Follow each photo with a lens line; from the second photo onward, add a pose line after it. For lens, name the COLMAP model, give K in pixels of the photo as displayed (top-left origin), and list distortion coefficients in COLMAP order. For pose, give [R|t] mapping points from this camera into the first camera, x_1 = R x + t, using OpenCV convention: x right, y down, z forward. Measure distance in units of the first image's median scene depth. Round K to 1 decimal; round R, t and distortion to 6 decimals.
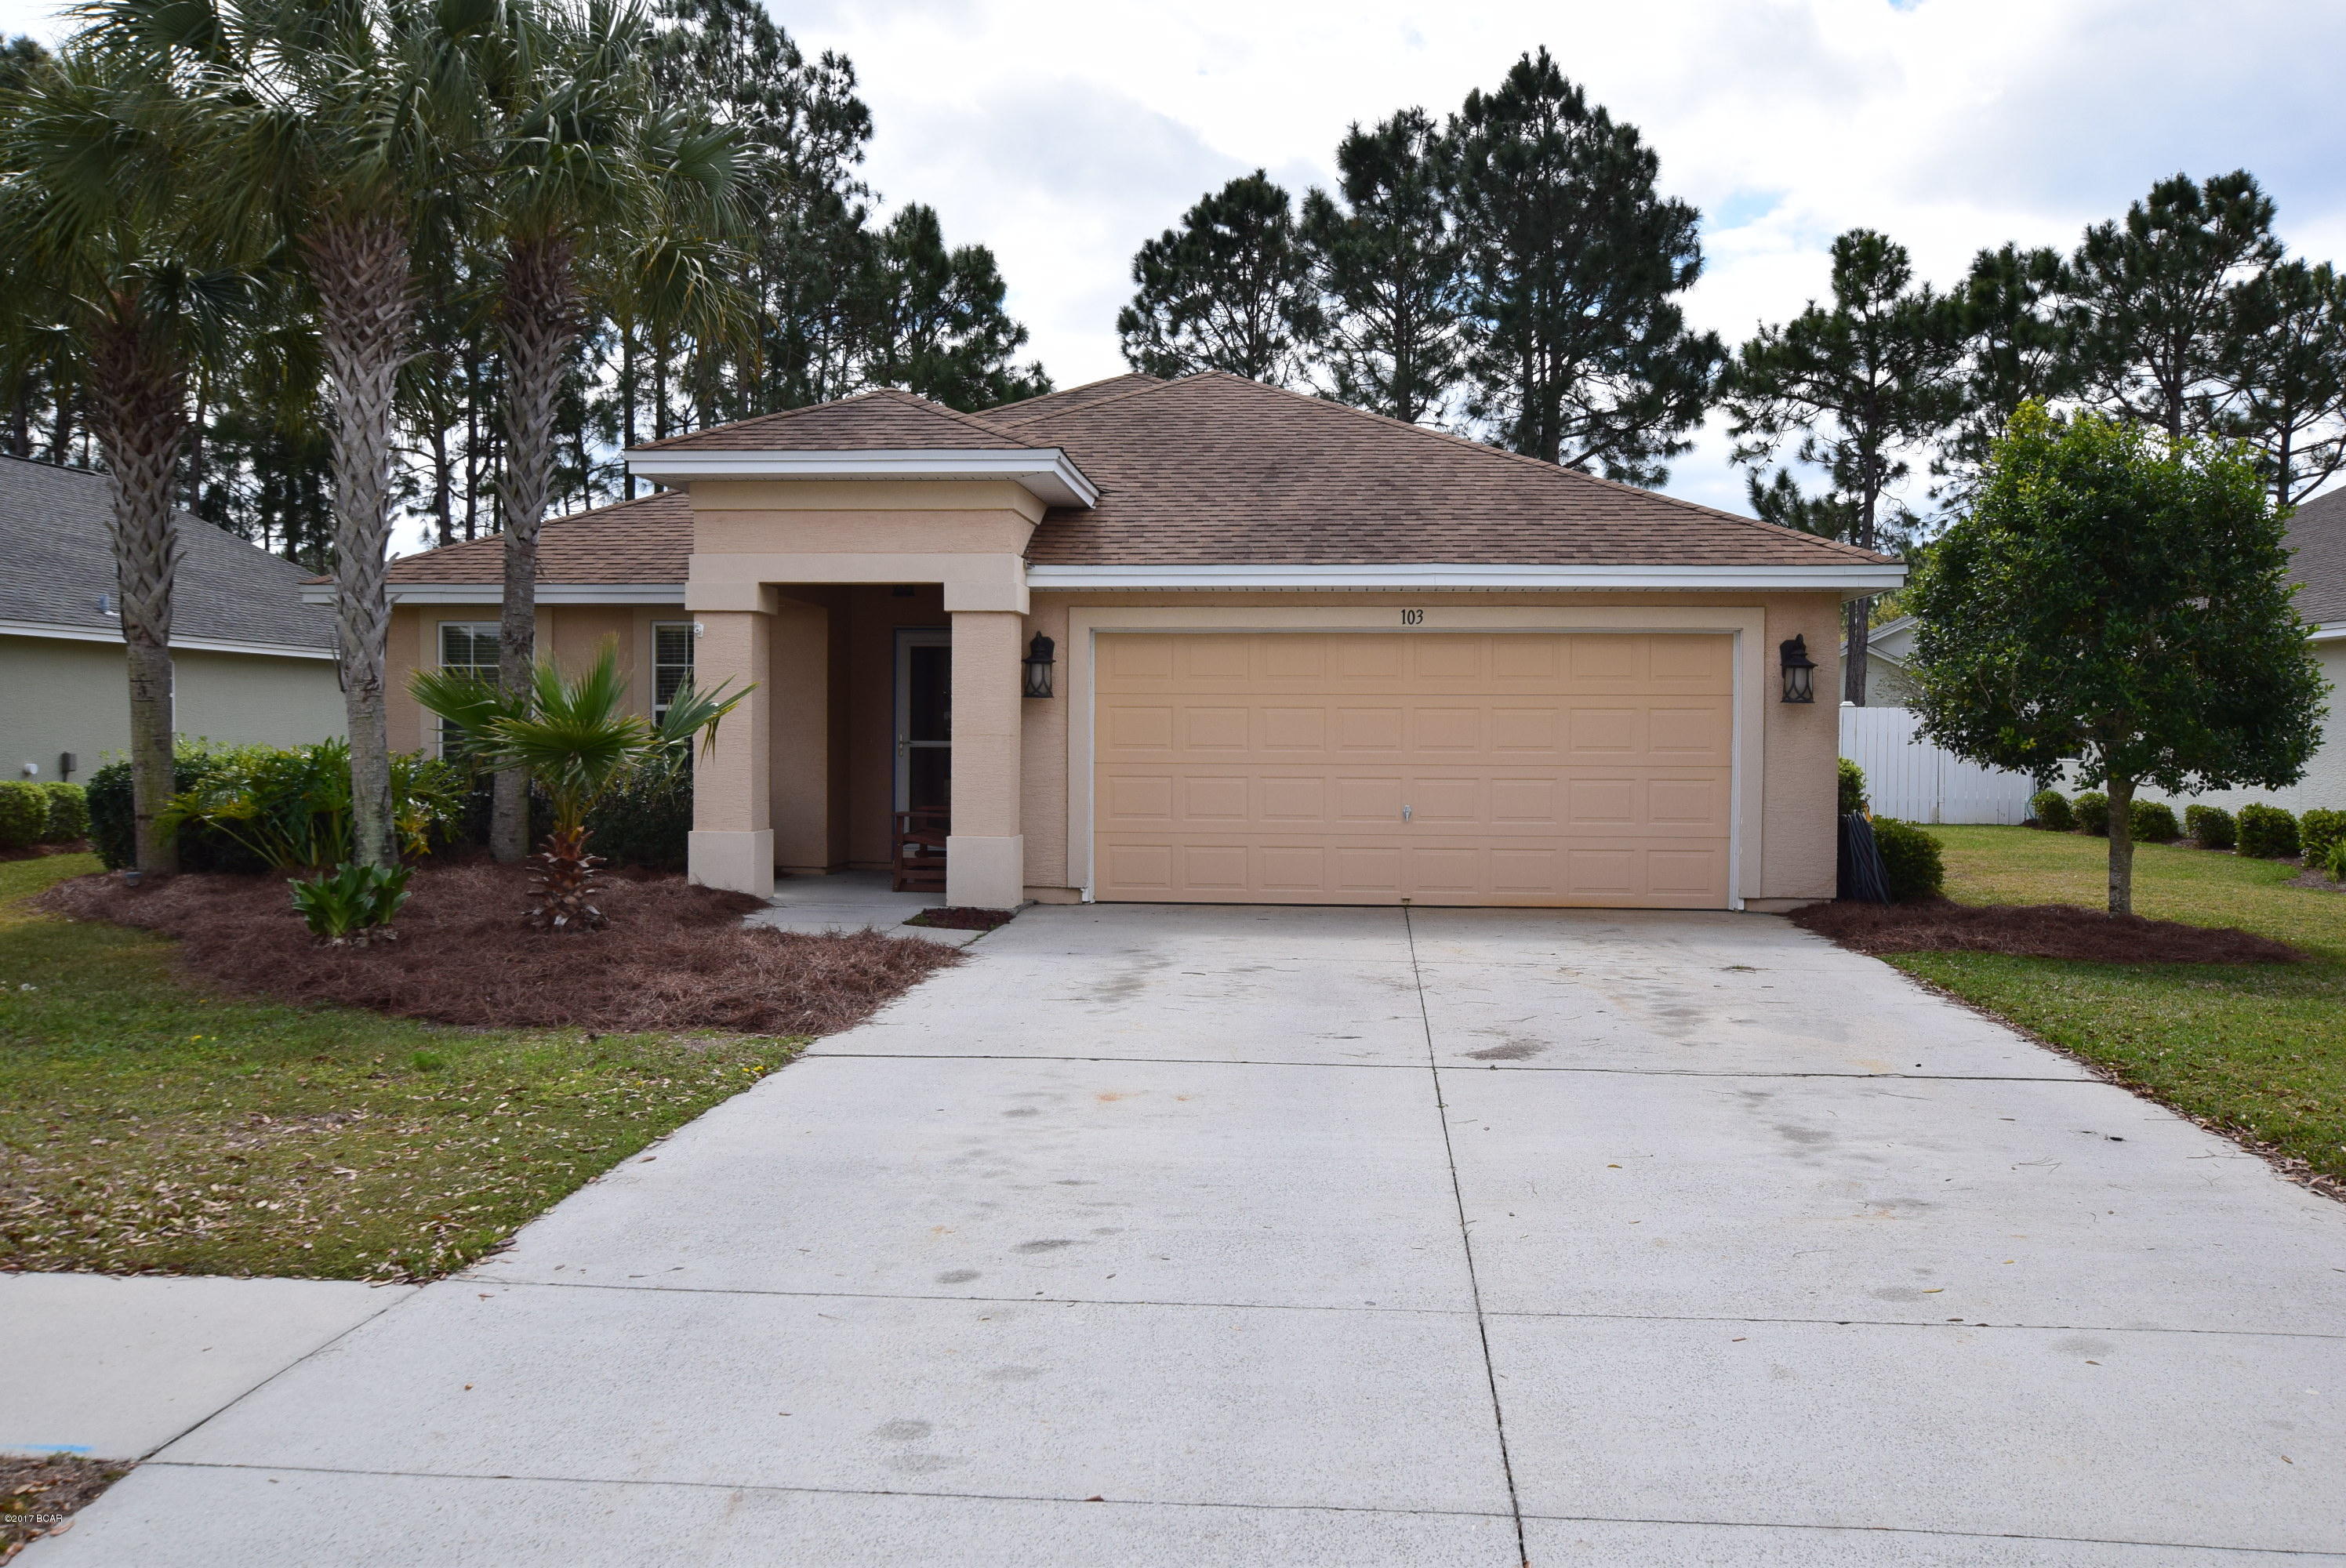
lens RADIAL K [[1917.1, 0, 1173.0], [0, 1917.1, 784.0], [0, 0, 1]] dist [0.000120, 0.035331]
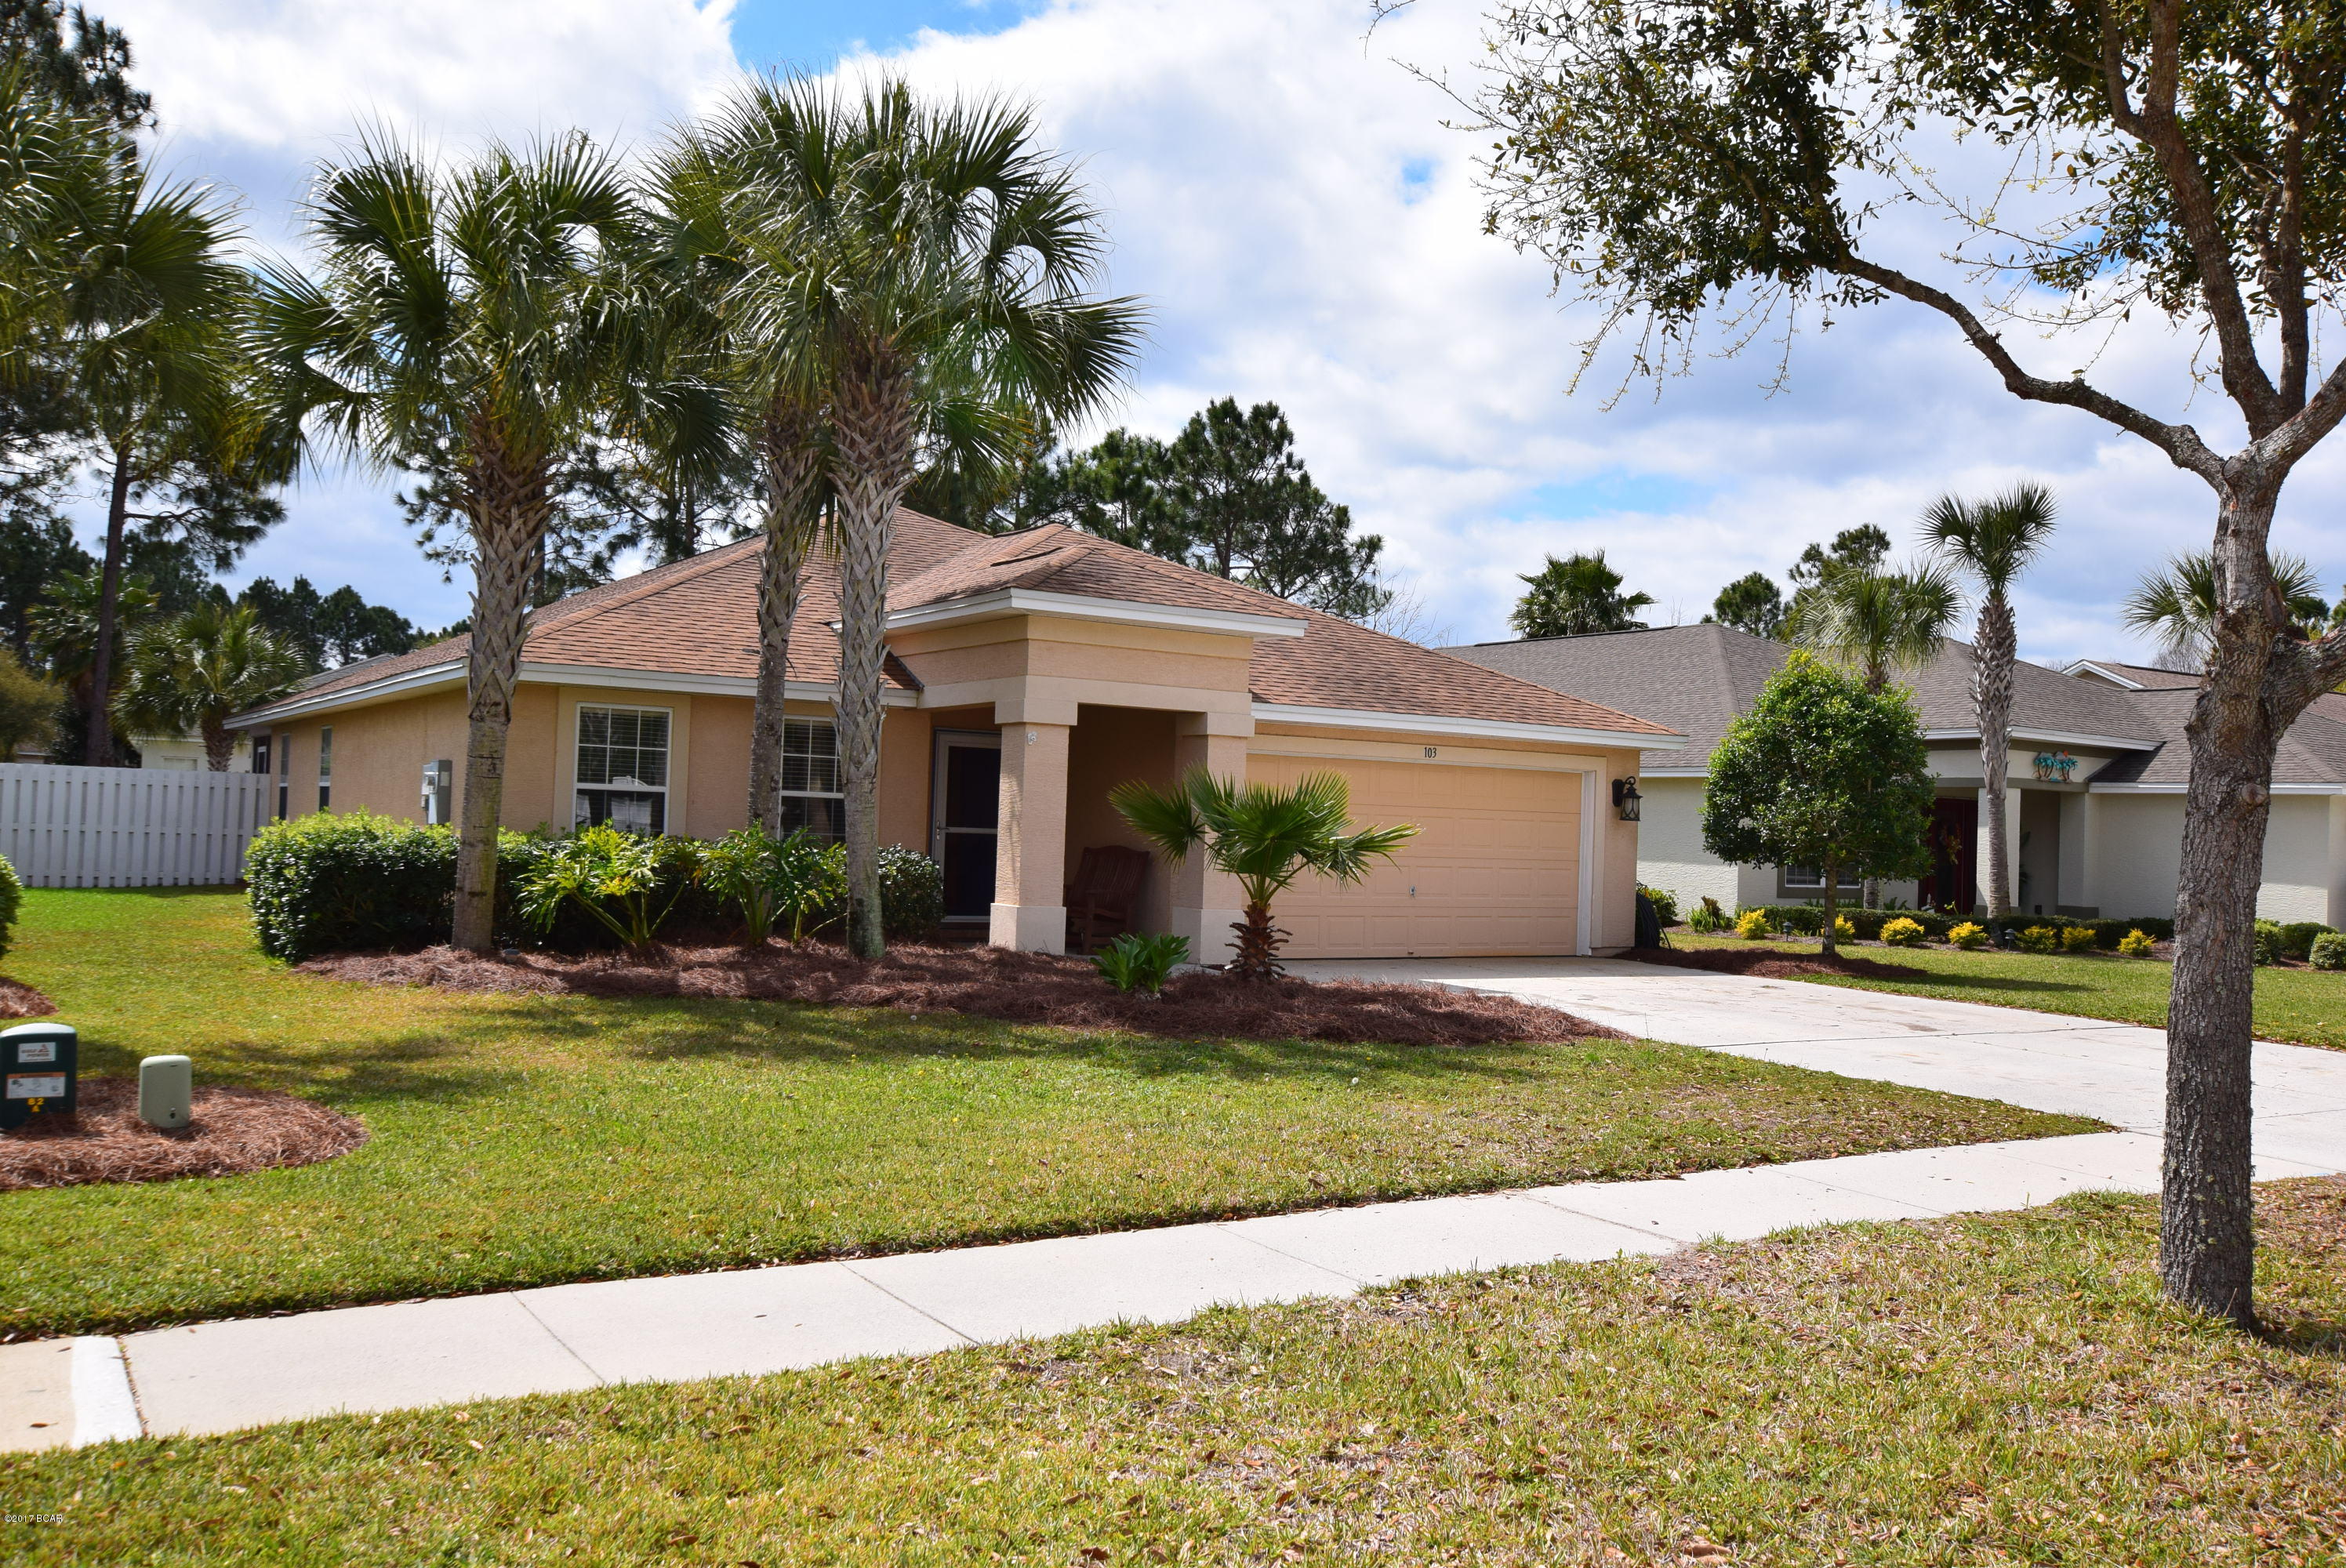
lens RADIAL K [[1917.1, 0, 1173.0], [0, 1917.1, 784.0], [0, 0, 1]] dist [0.000120, 0.035331]
pose [[0.793649, 0.034602, 0.607391, -0.866971], [-0.013378, 0.999132, -0.039439, -0.005480], [-0.608229, 0.023174, 0.793423, -0.006545]]
